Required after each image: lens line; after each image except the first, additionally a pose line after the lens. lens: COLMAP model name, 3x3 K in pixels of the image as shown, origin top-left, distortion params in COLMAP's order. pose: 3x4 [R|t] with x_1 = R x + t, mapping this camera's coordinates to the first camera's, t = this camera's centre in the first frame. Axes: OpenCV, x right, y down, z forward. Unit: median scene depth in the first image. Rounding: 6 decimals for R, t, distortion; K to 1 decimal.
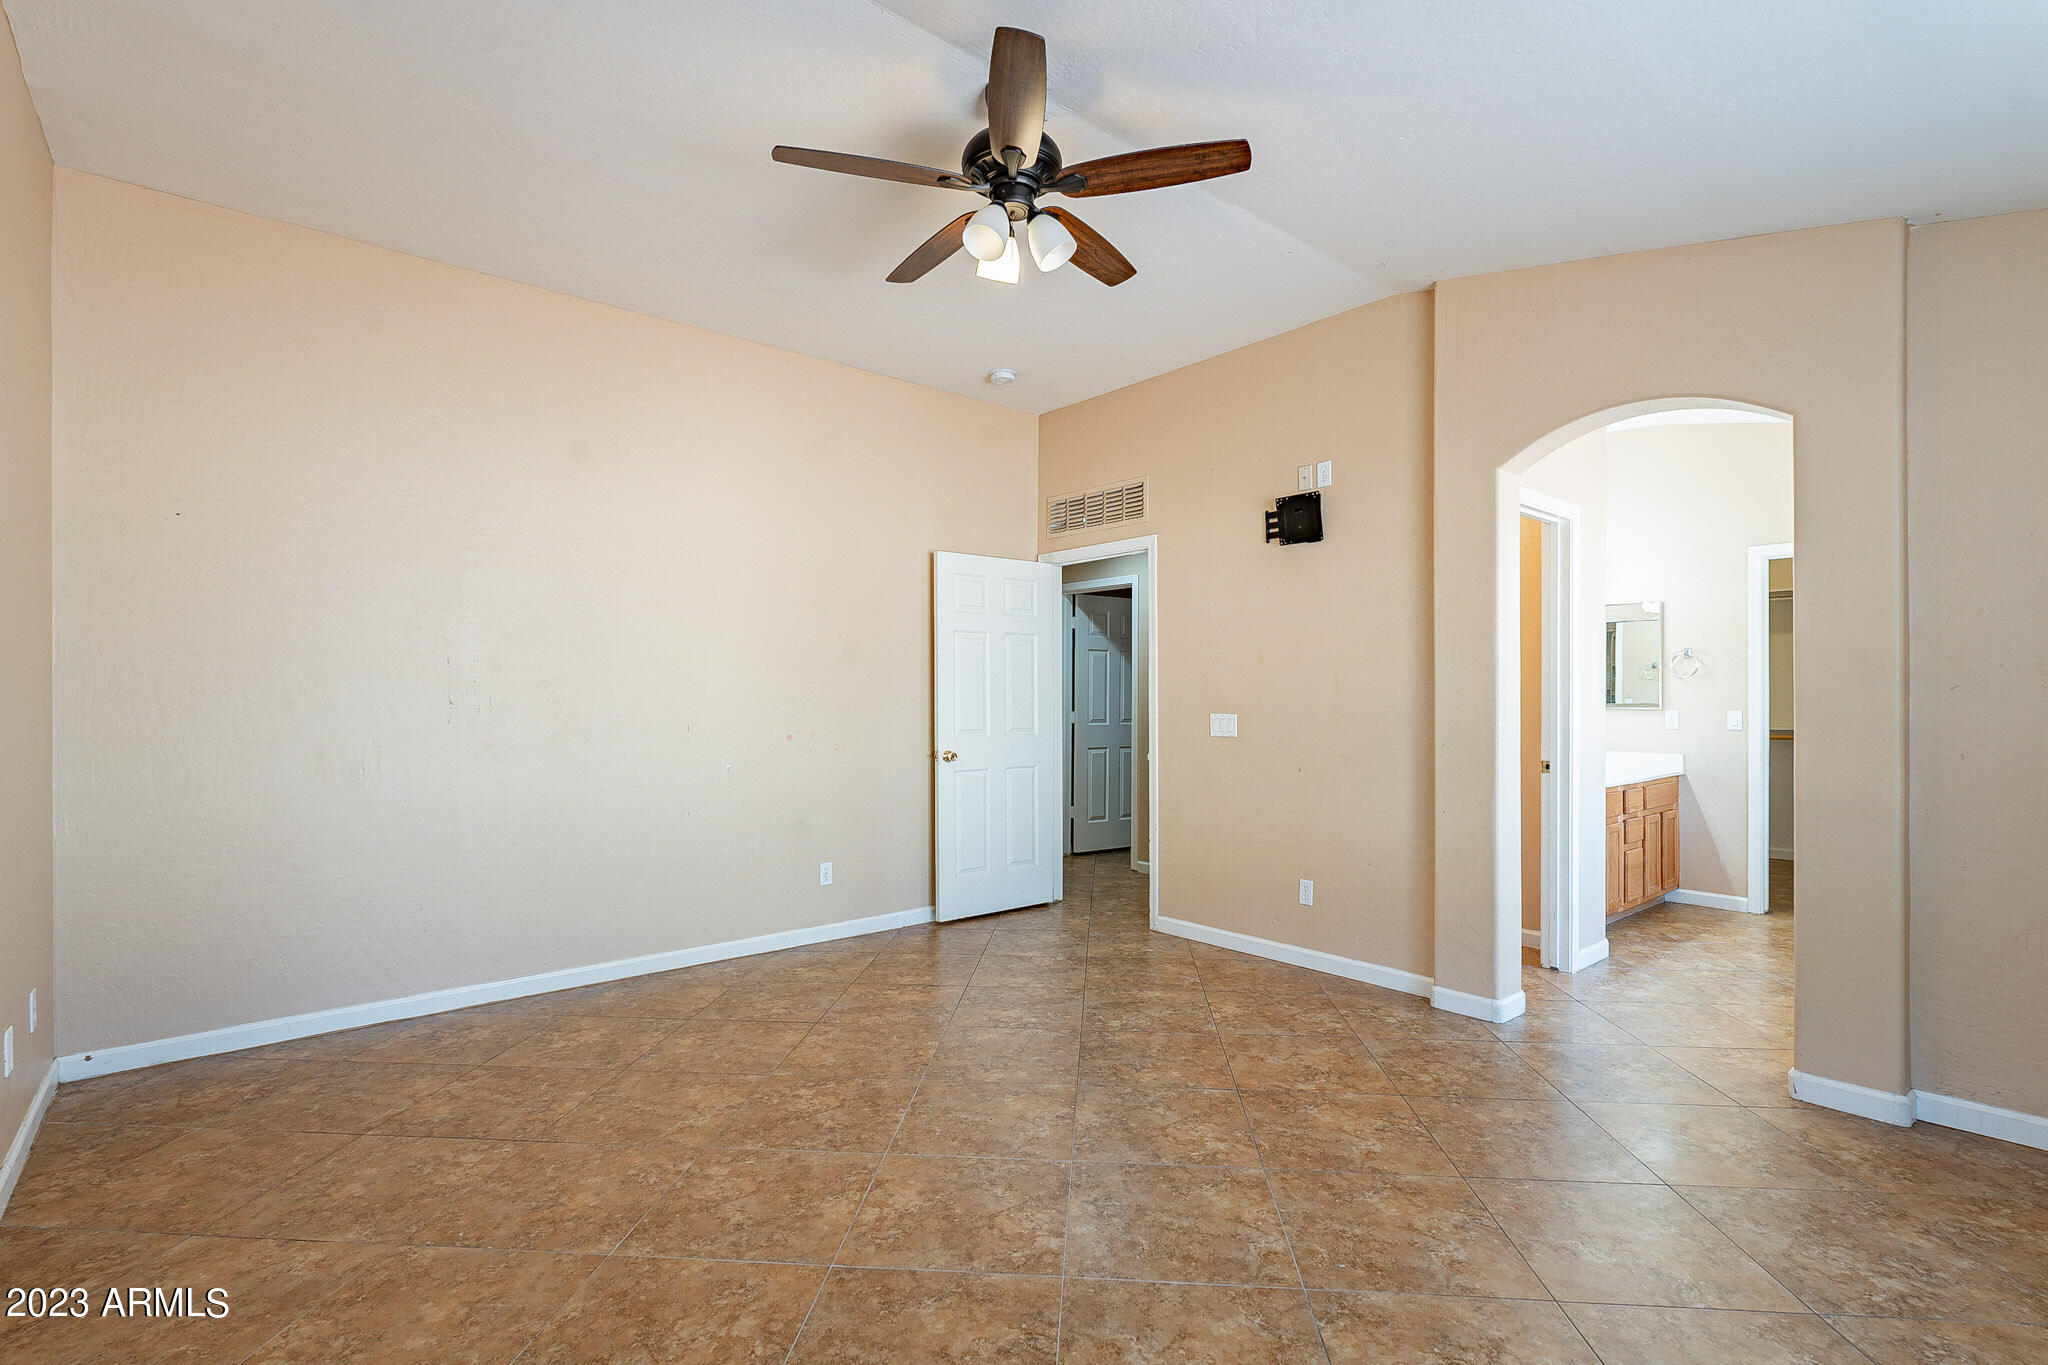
lens RADIAL K [[926.2, 0, 1024.0], [0, 926.2, 682.5], [0, 0, 1]] dist [-0.005057, -0.000129]
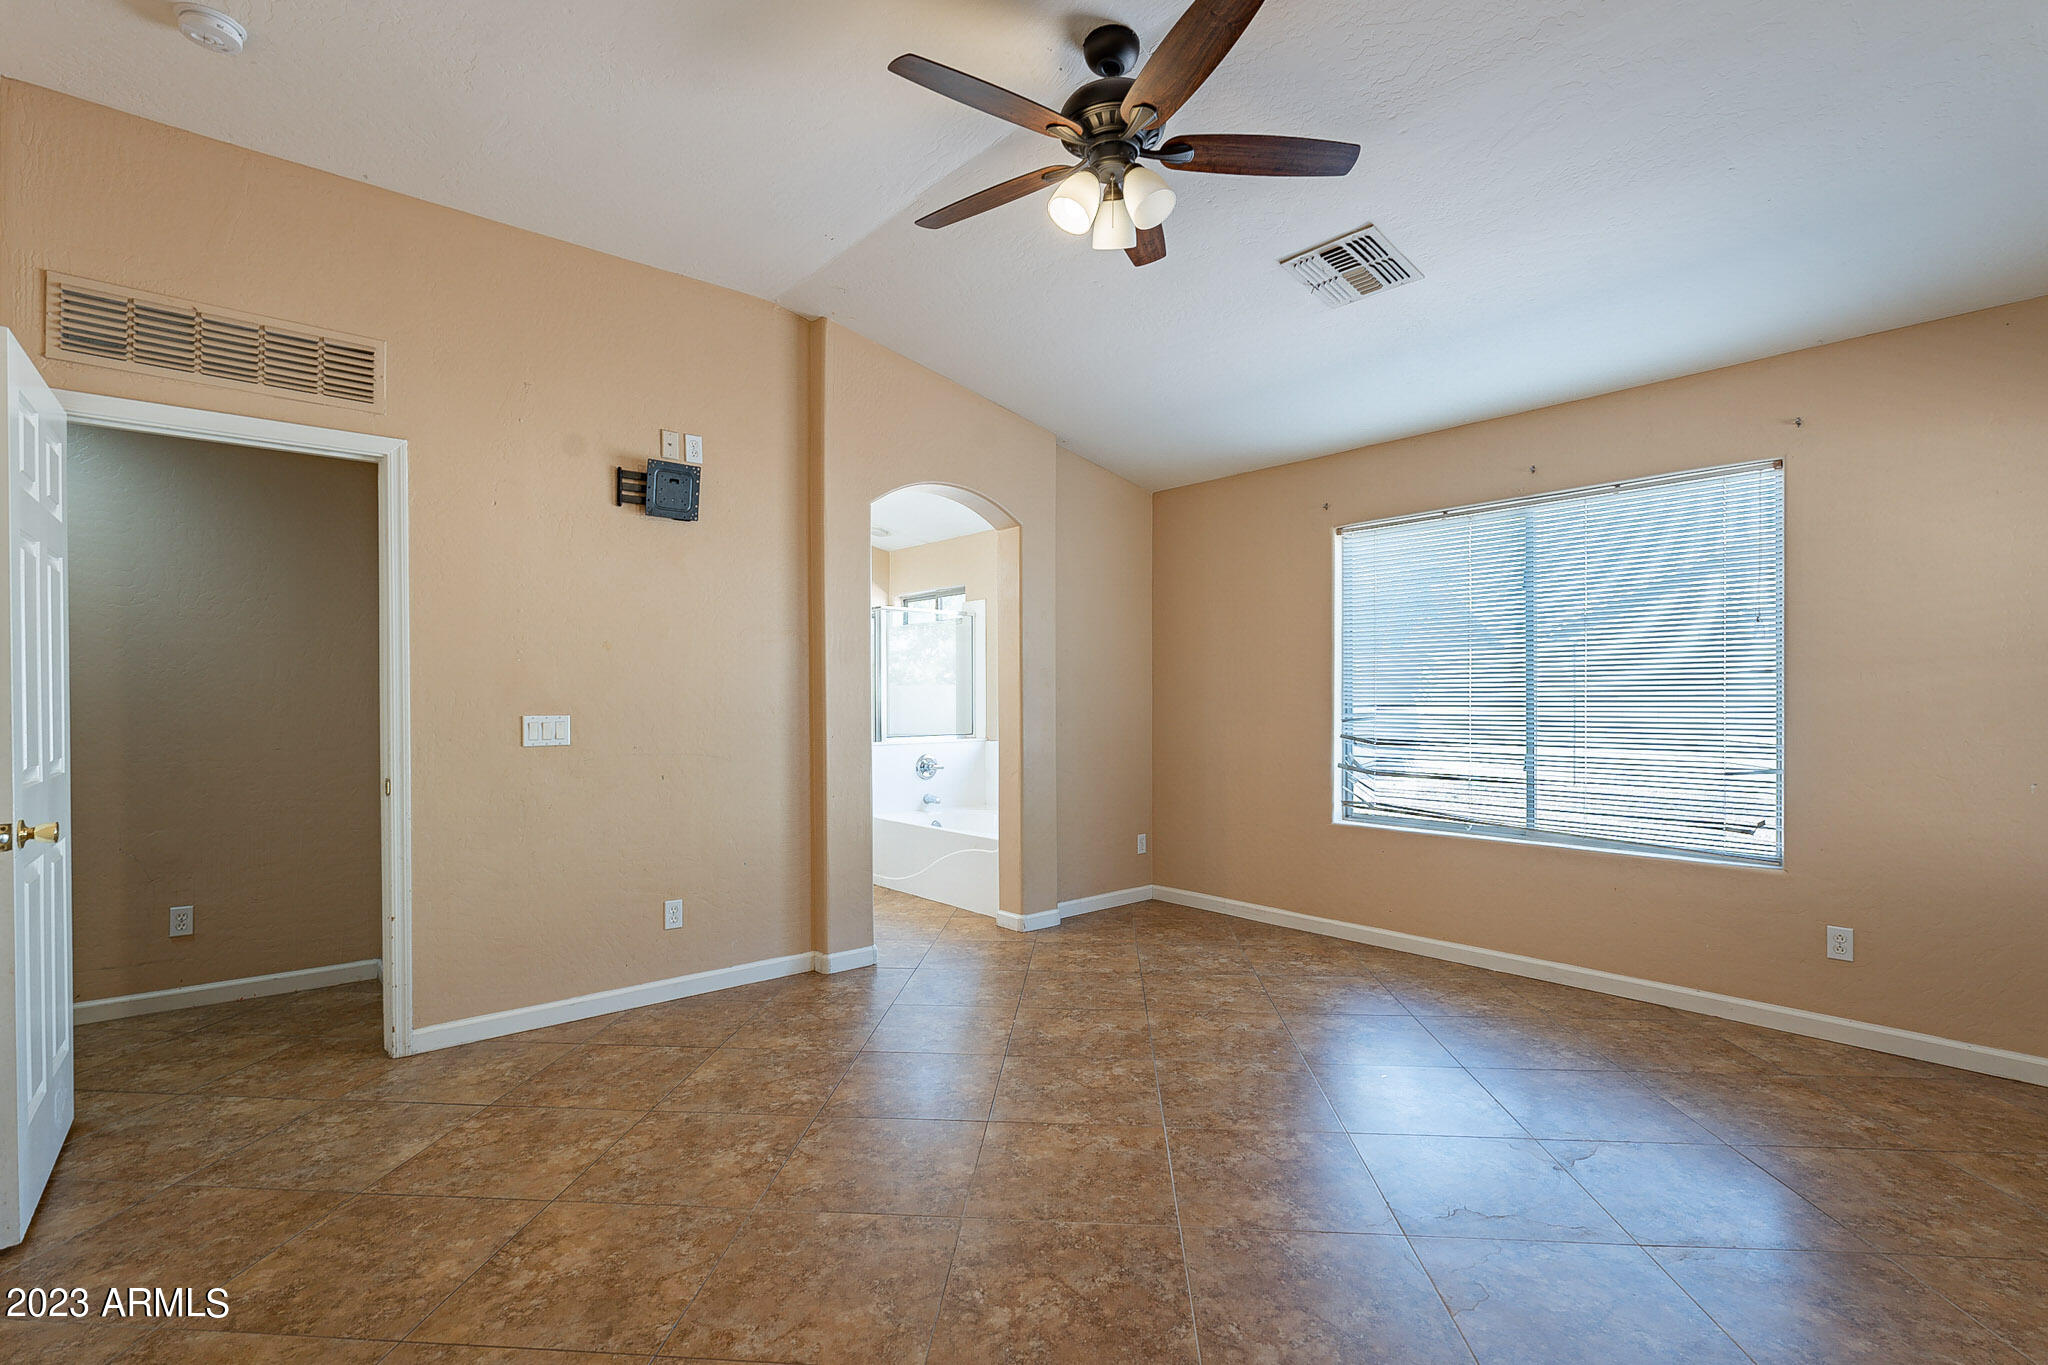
lens RADIAL K [[940.0, 0, 1006.2], [0, 940.0, 708.5], [0, 0, 1]] dist [-0.000383, 0.000517]
pose [[0.017589, -0.010881, 0.999786, -0.794026], [-0.013604, 0.999846, 0.011121, 0.019524], [-0.999753, -0.013796, 0.017439, 0.902613]]
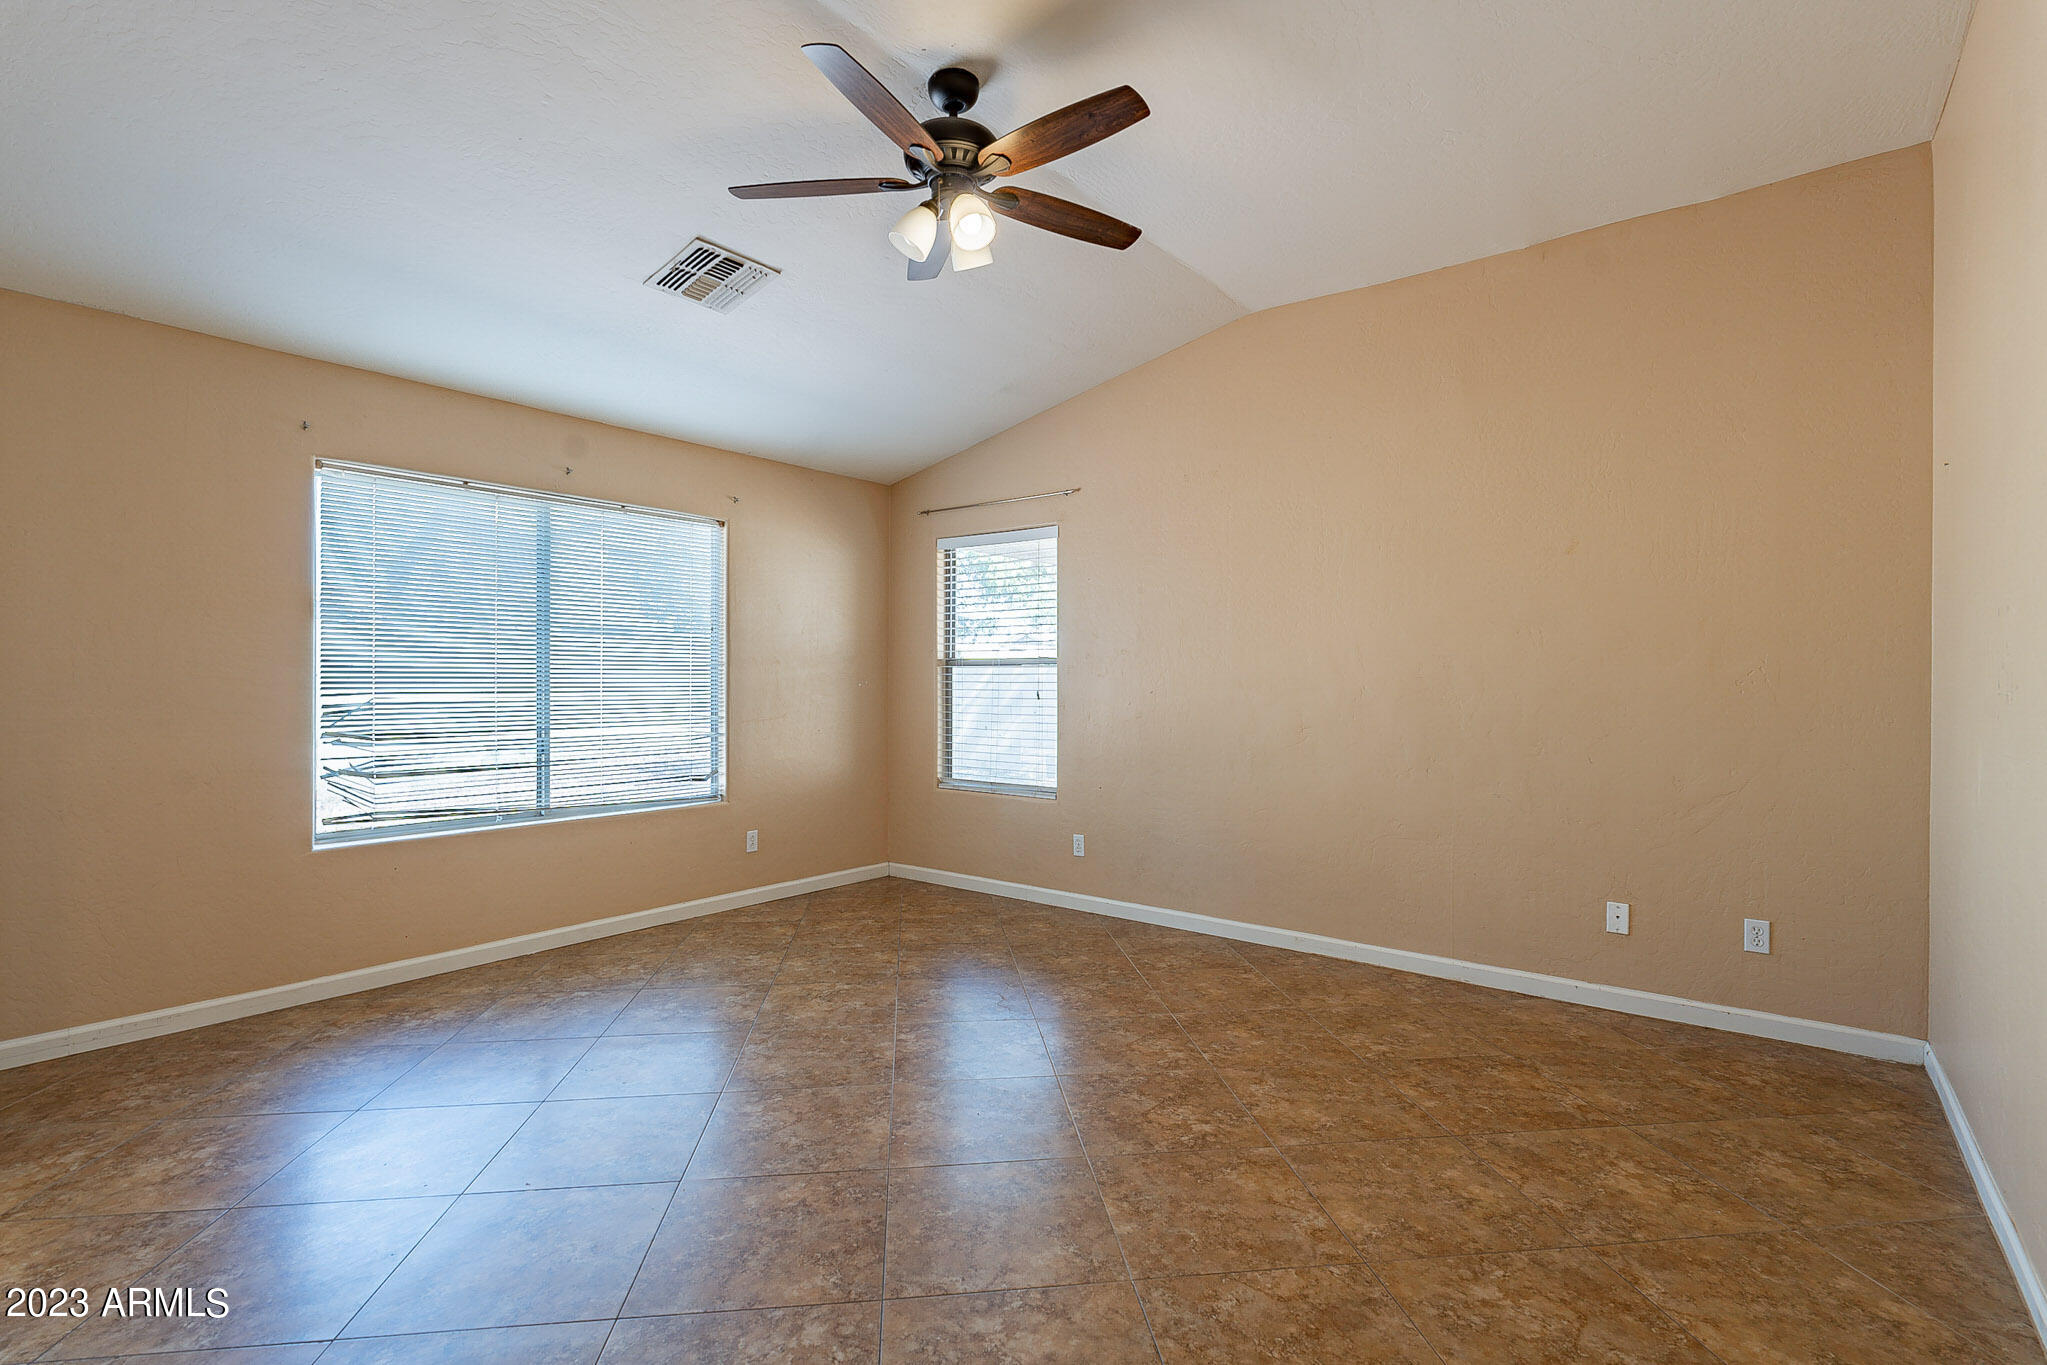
lens RADIAL K [[969.5, 0, 1023.5], [0, 969.5, 682.5], [0, 0, 1]] dist [-0.003597, -0.000173]
pose [[-0.979762, -0.000042, -0.200166, 0.102372], [0.003397, 0.999852, -0.016836, 0.033684], [0.200137, -0.017175, -0.979617, 1.704237]]
